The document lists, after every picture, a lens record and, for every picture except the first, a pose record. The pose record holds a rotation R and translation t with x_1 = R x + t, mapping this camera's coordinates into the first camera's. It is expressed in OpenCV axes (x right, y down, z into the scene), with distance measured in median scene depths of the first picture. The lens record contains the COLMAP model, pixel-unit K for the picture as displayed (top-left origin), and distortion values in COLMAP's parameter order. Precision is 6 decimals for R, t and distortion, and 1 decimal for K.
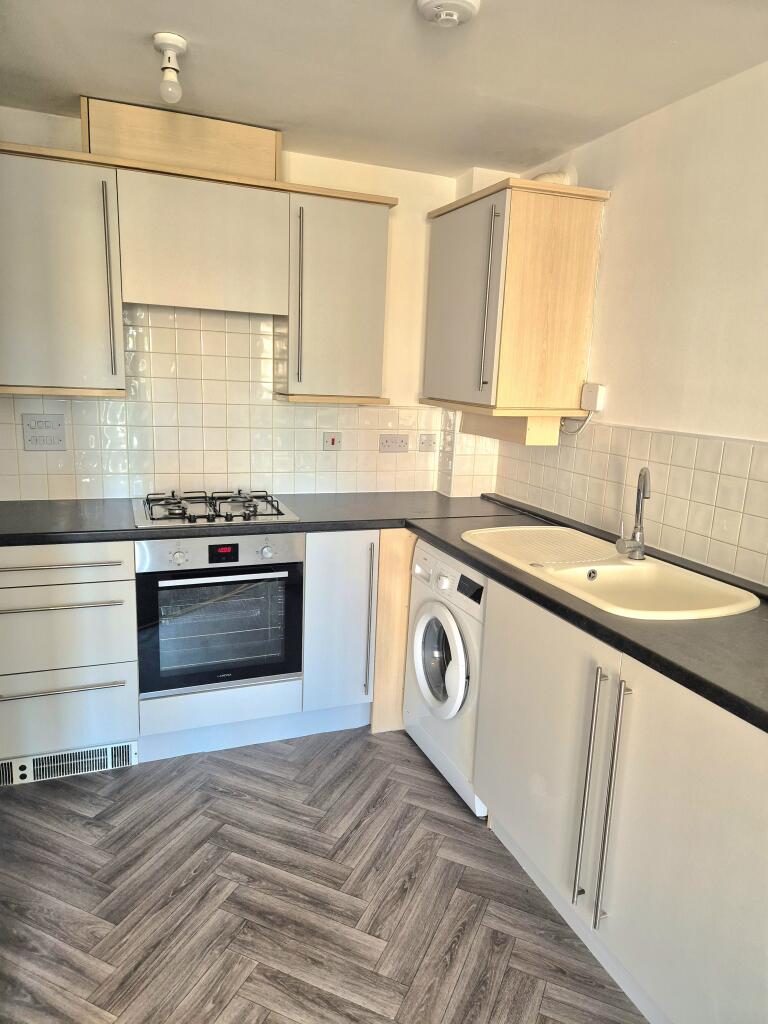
lens RADIAL K [[678.7, 0, 388.6], [0, 678.7, 508.4], [0, 0, 1]] dist [0.059413, -0.066752]
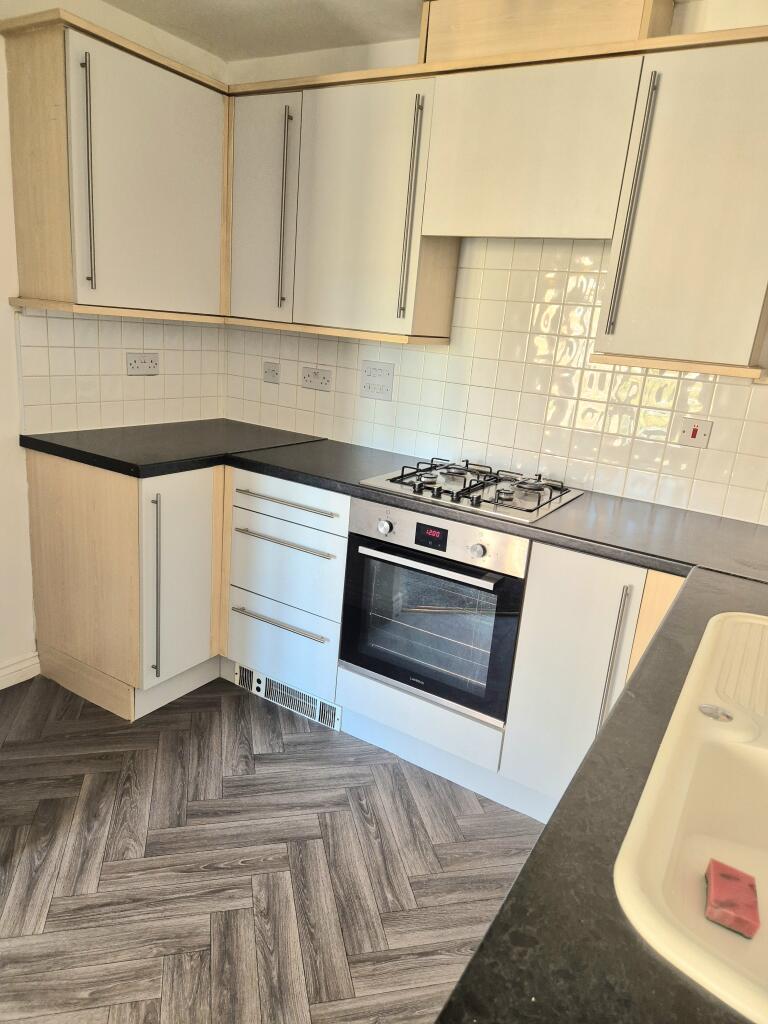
lens RADIAL K [[678.7, 0, 388.6], [0, 678.7, 508.4], [0, 0, 1]] dist [0.059413, -0.066752]
pose [[0.610866, 0.222017, -0.759968, 0.368341], [-0.217432, 0.970014, 0.108607, -0.048296], [0.761292, 0.098897, 0.640822, 0.477202]]
